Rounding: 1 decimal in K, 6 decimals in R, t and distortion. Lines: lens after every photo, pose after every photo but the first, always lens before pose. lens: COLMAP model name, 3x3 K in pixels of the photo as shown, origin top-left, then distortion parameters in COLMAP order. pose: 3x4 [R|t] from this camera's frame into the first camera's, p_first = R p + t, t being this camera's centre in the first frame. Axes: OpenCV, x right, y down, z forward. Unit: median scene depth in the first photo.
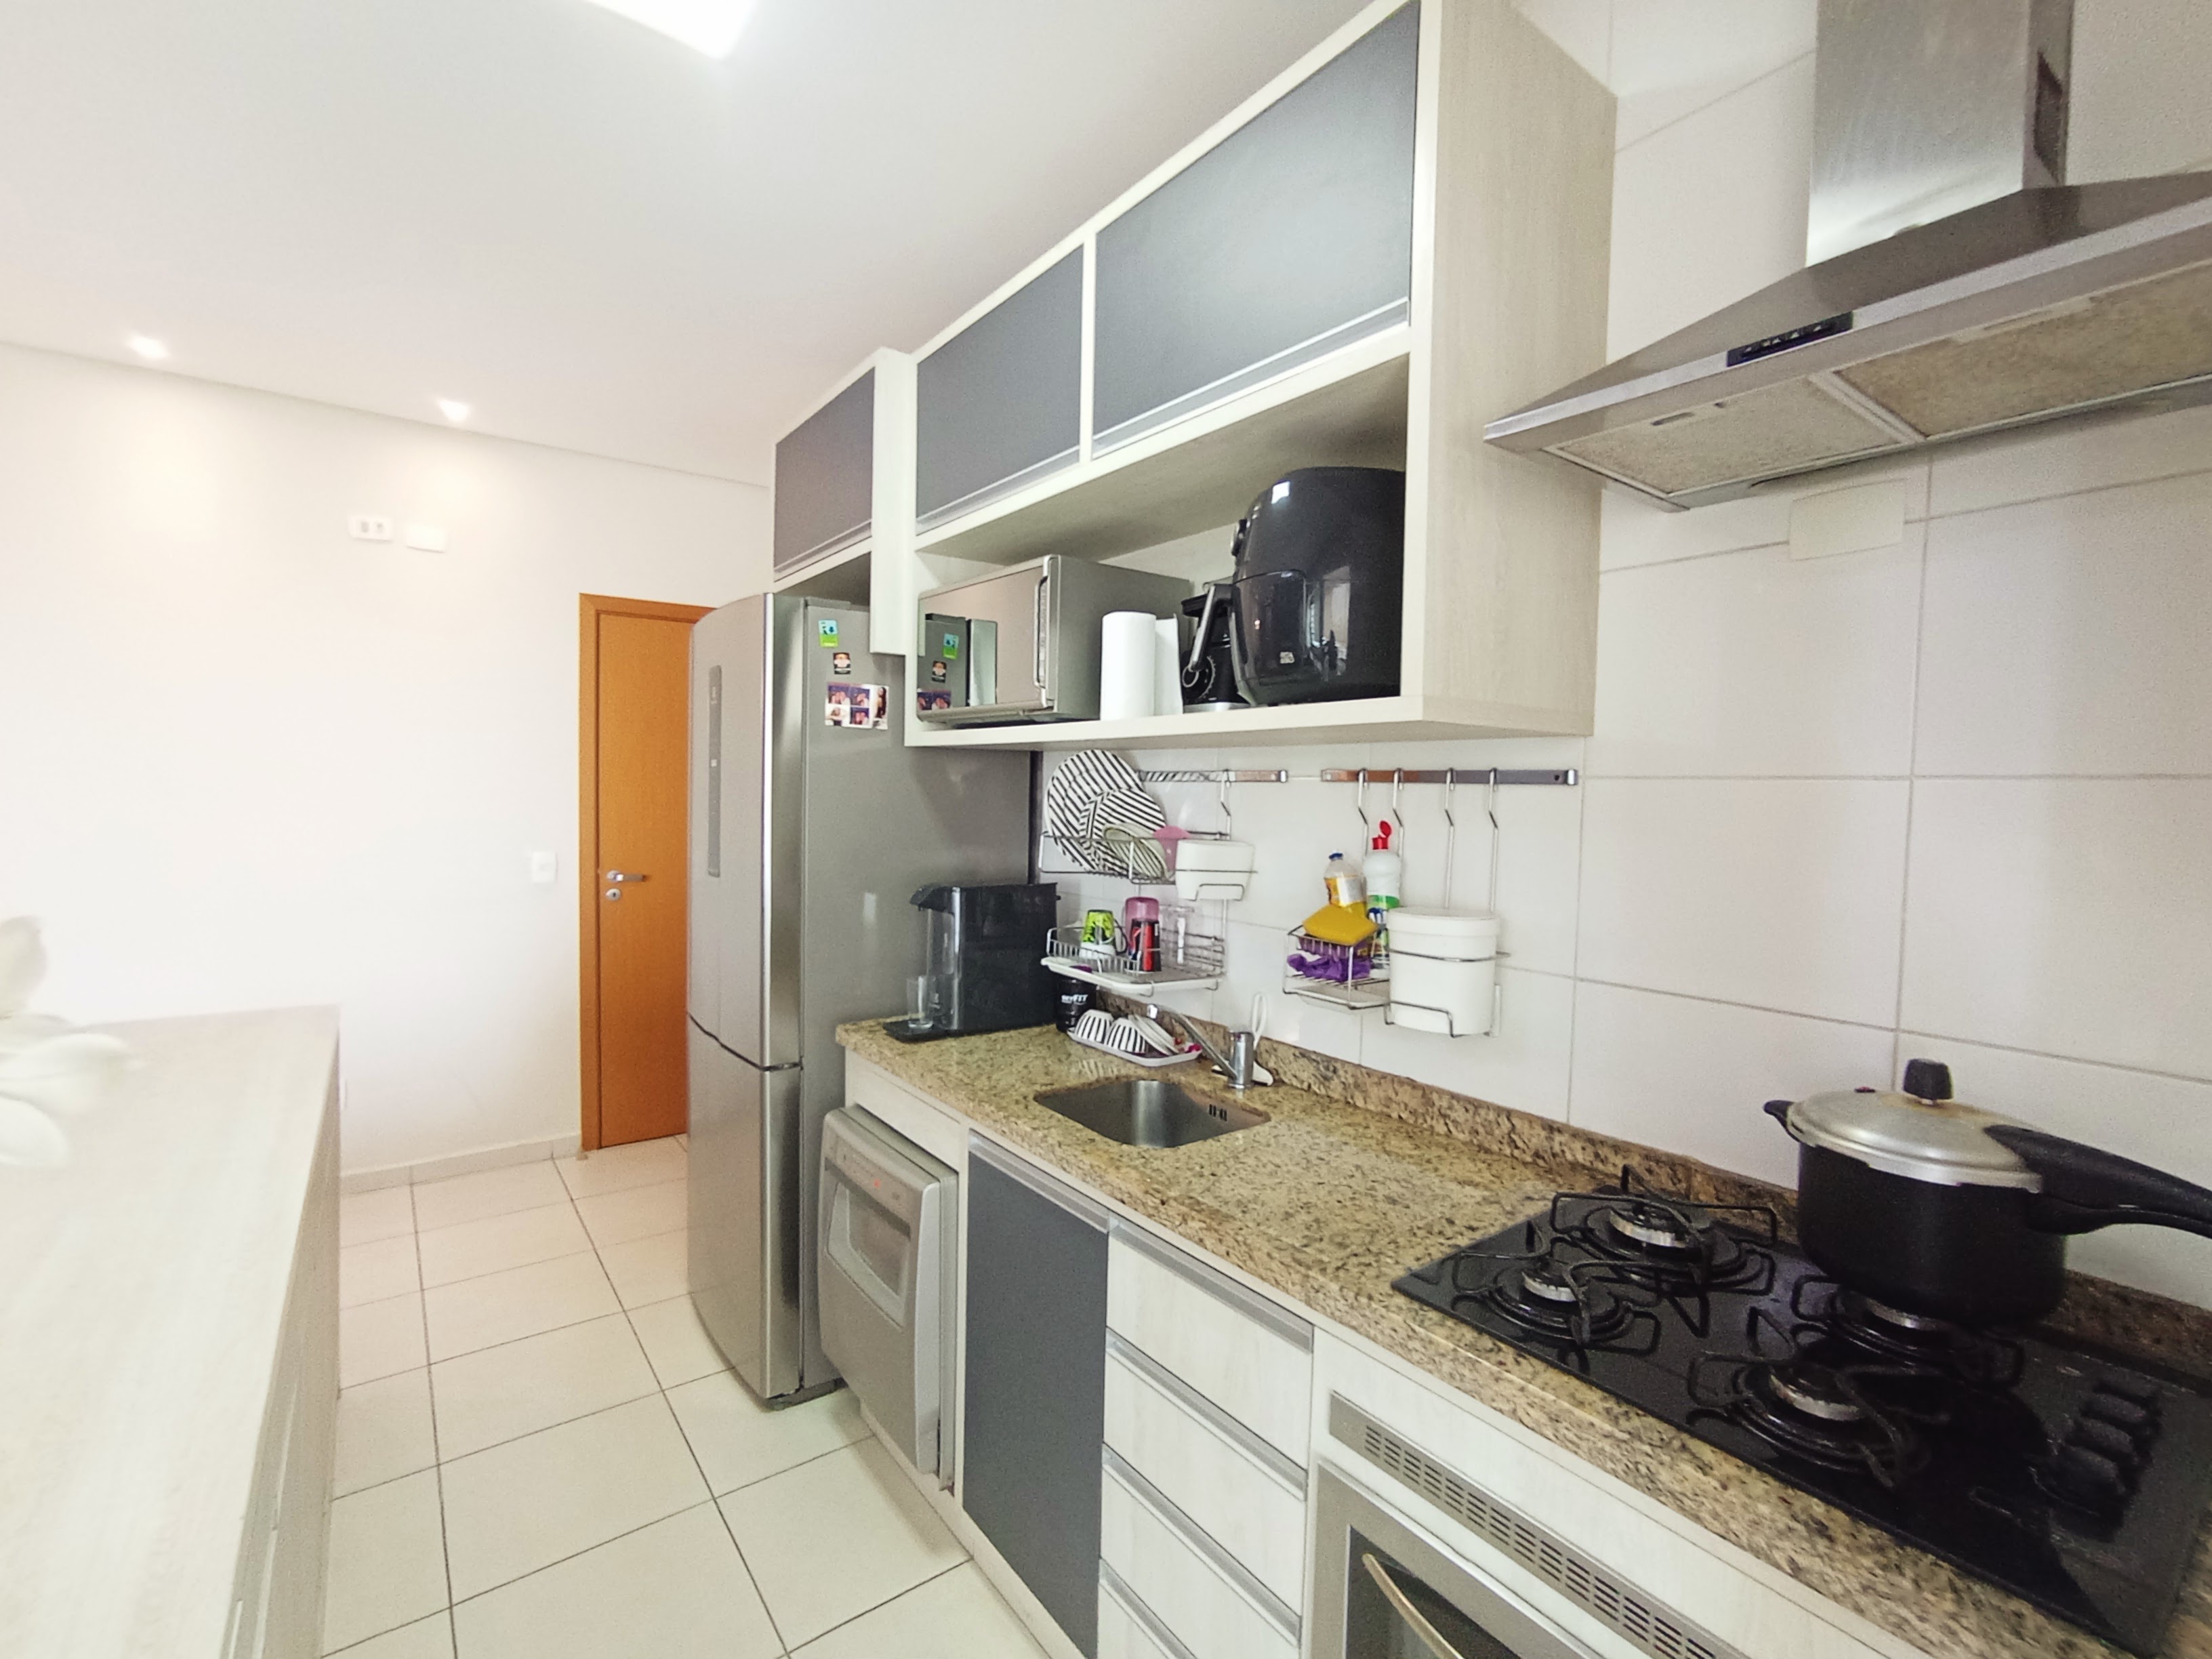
lens RADIAL K [[1003.3, 0, 1106.0], [0, 1003.3, 829.5], [0, 0, 1]] dist [-0.036627, 0.013601]
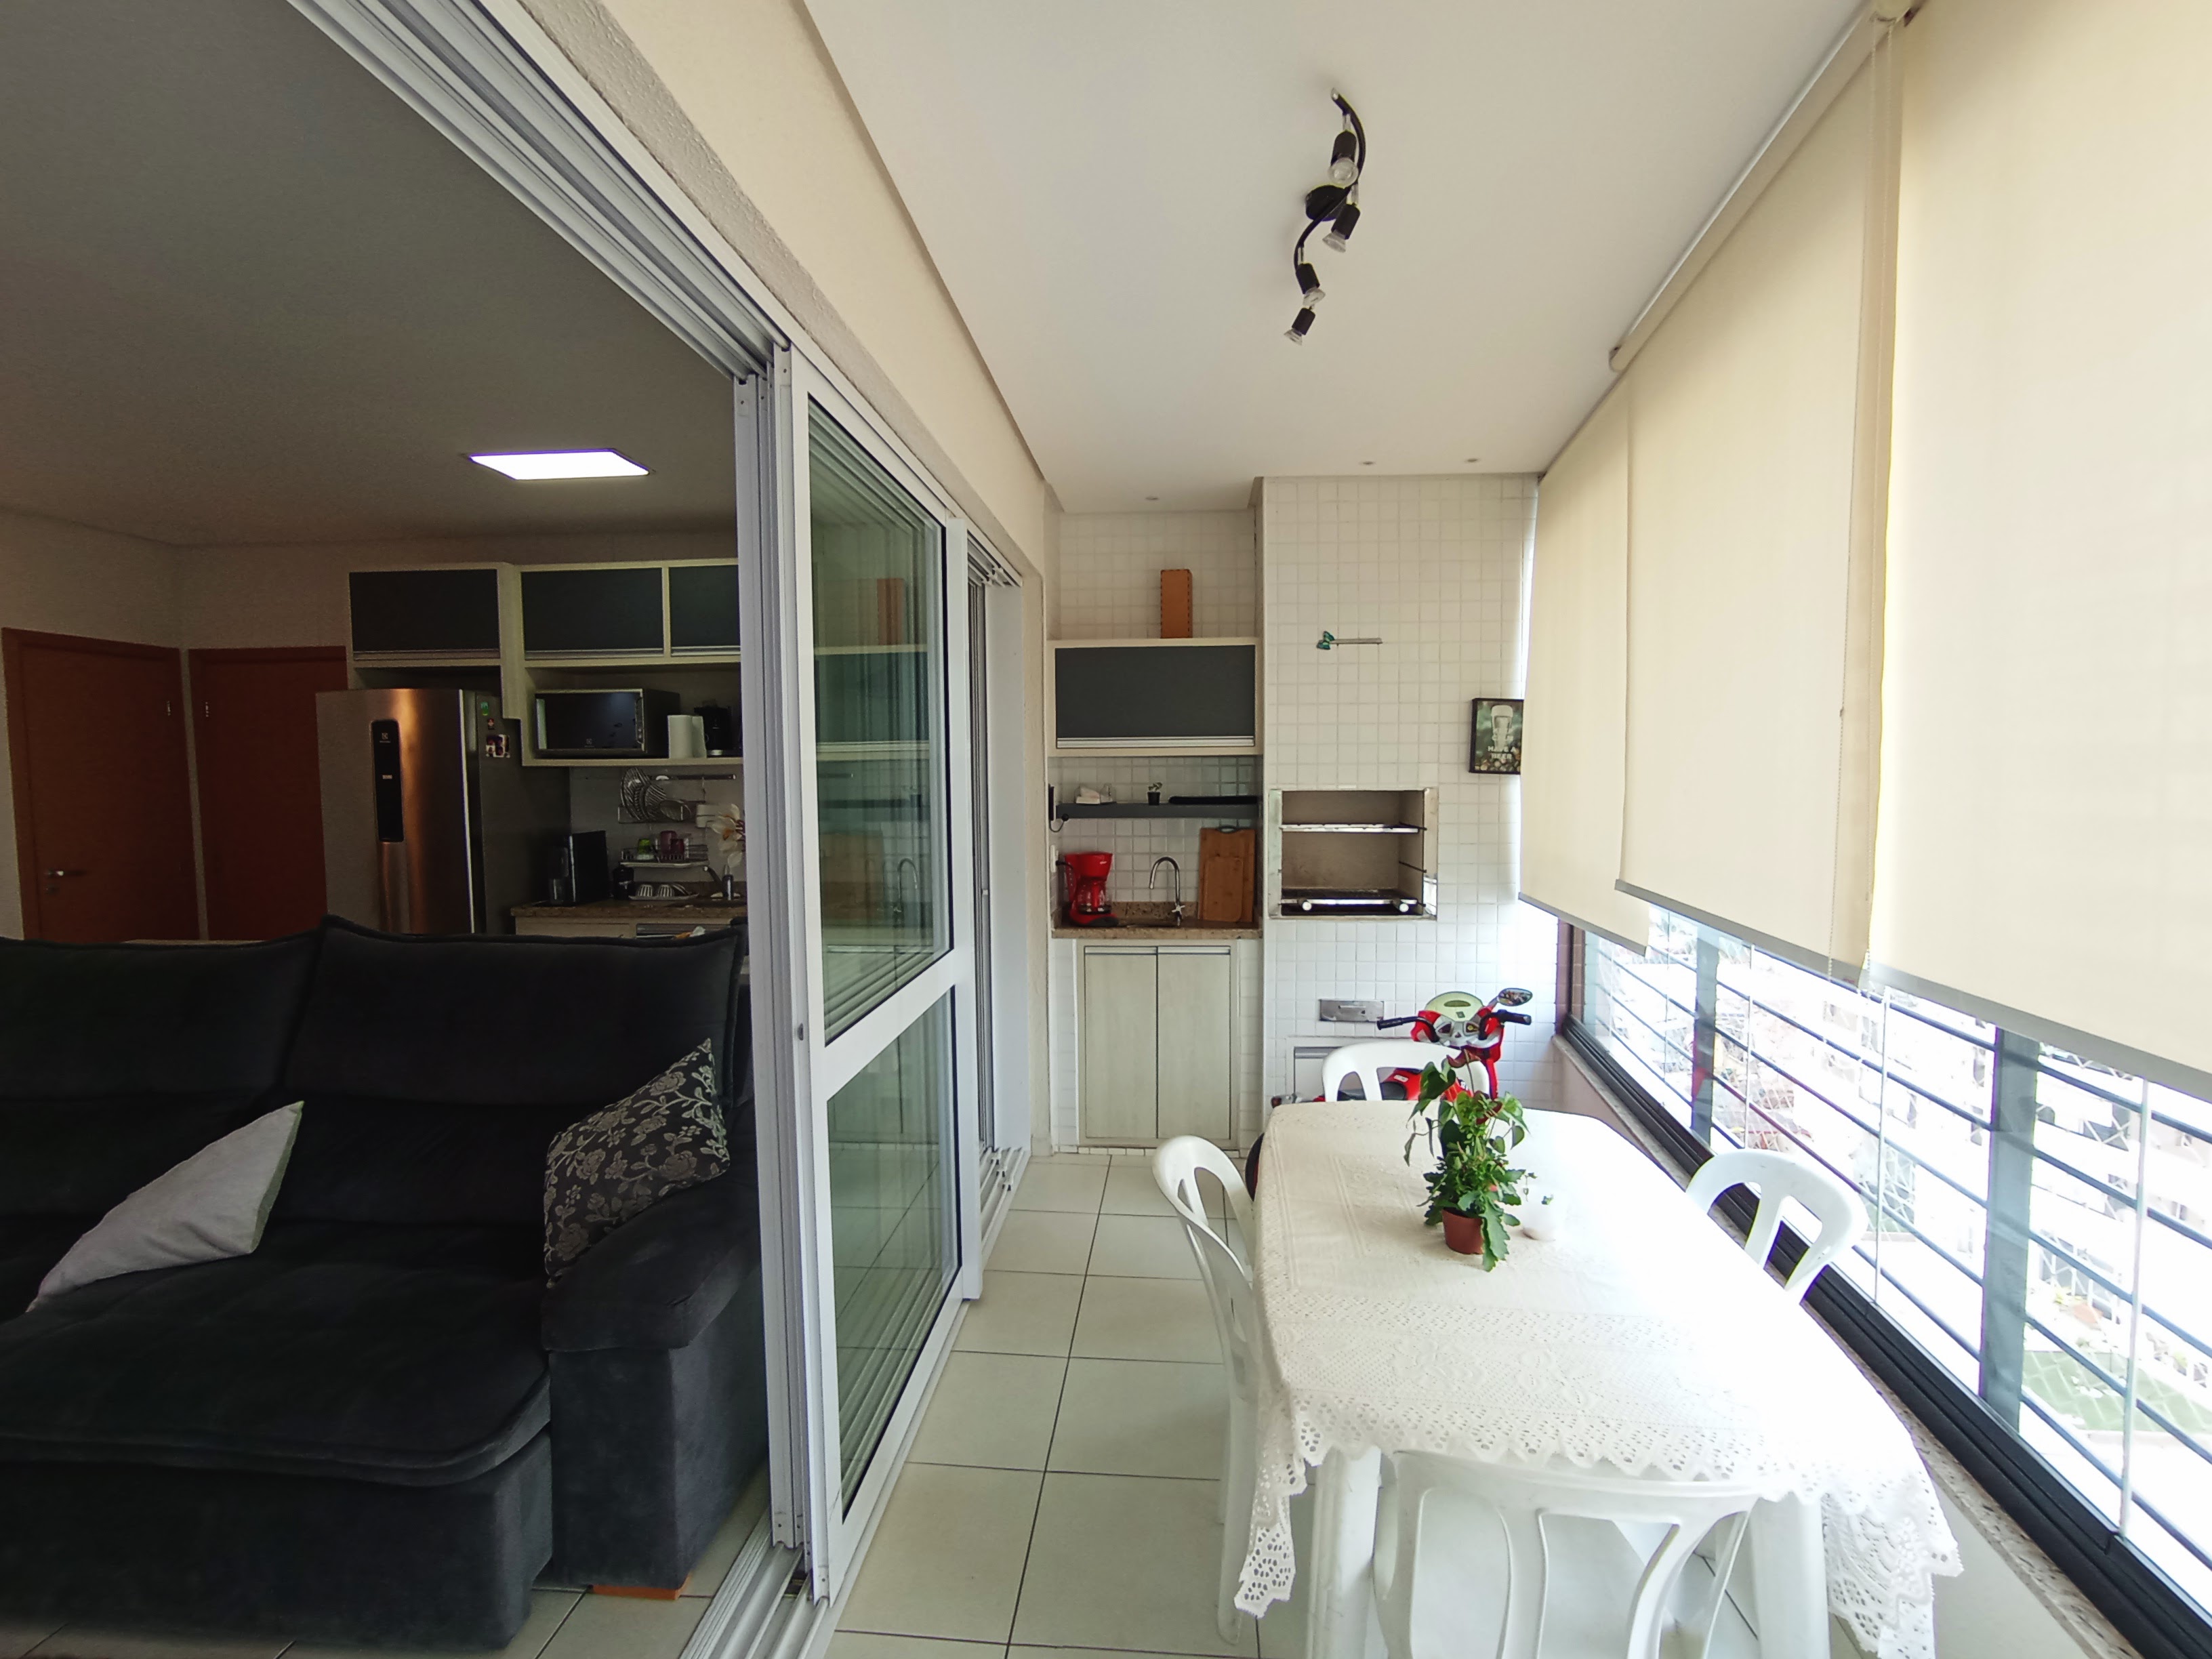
lens RADIAL K [[1007.9, 0, 1106.0], [0, 1007.9, 829.5], [0, 0, 1]] dist [-0.059152, 0.044585]
pose [[0.659978, -0.068008, 0.748201, -1.169588], [0.051484, 0.997647, 0.045268, 0.014983], [-0.749519, 0.008645, 0.661926, -1.477074]]
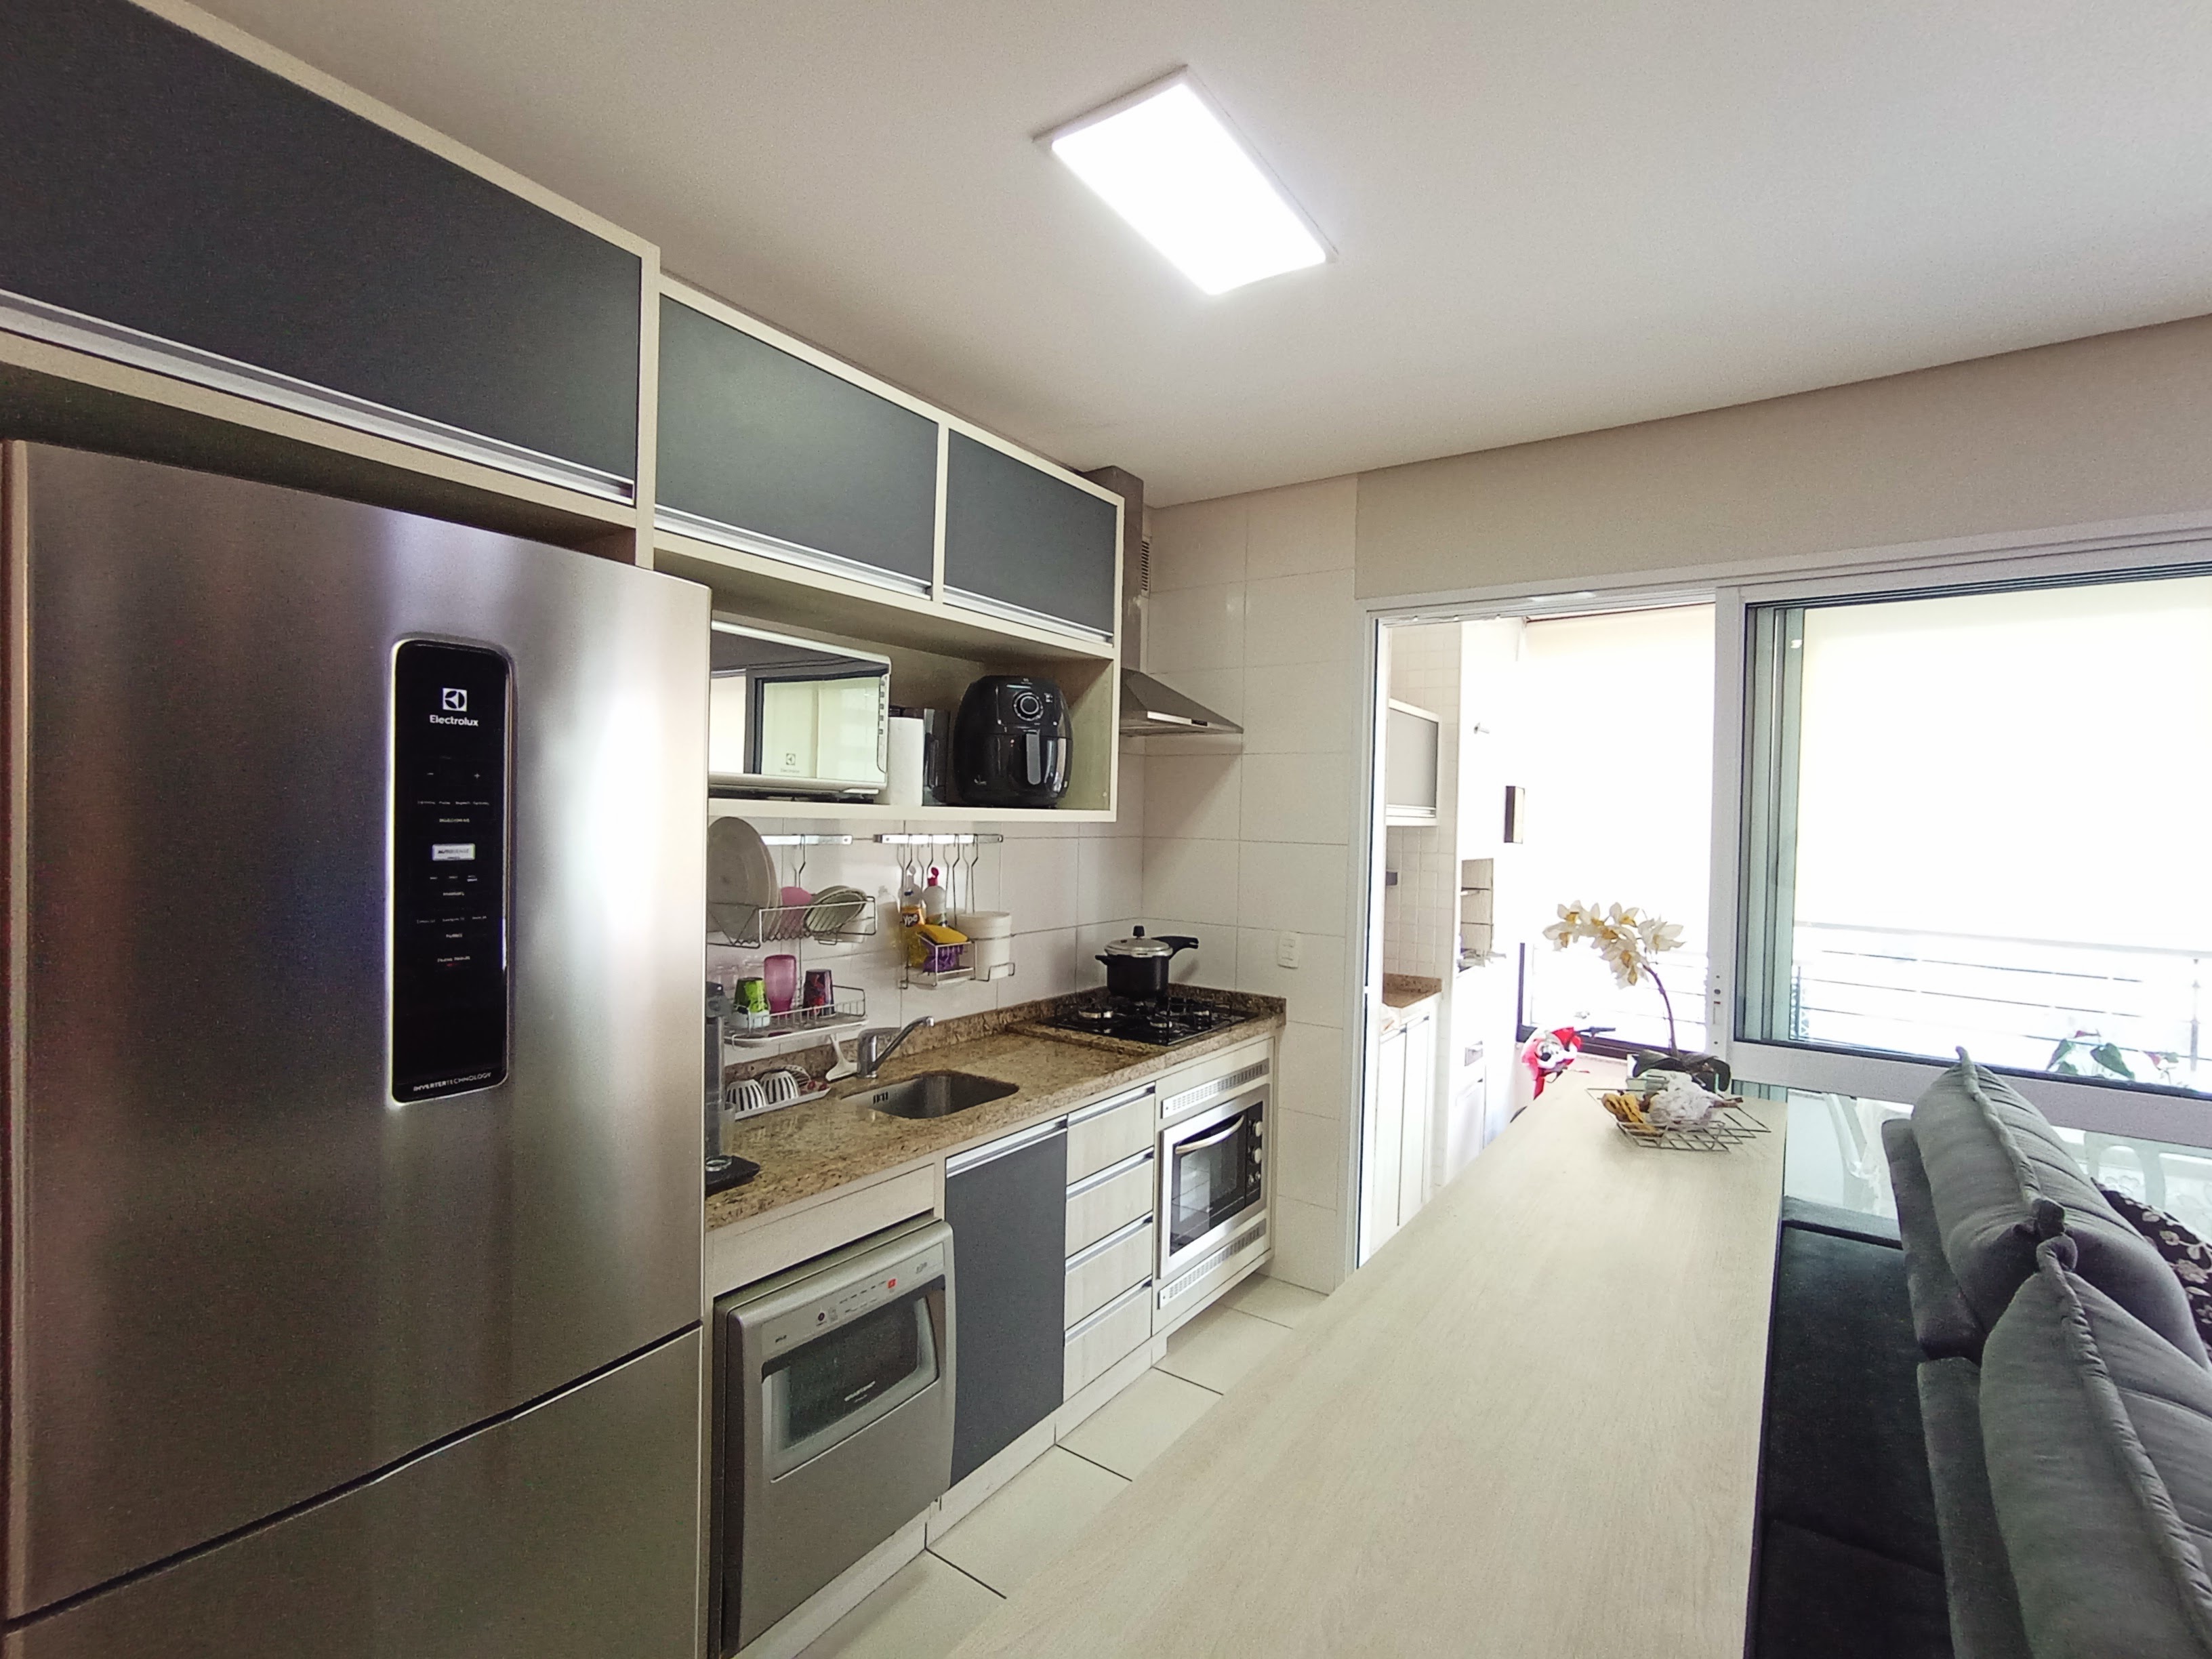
lens RADIAL K [[1007.9, 0, 1106.0], [0, 1007.9, 829.5], [0, 0, 1]] dist [-0.059152, 0.044585]
pose [[-0.310188, -0.039944, 0.949836, -1.261000], [0.006104, 0.999013, 0.044005, -0.130000], [-0.950656, 0.019448, -0.309638, 1.159750]]
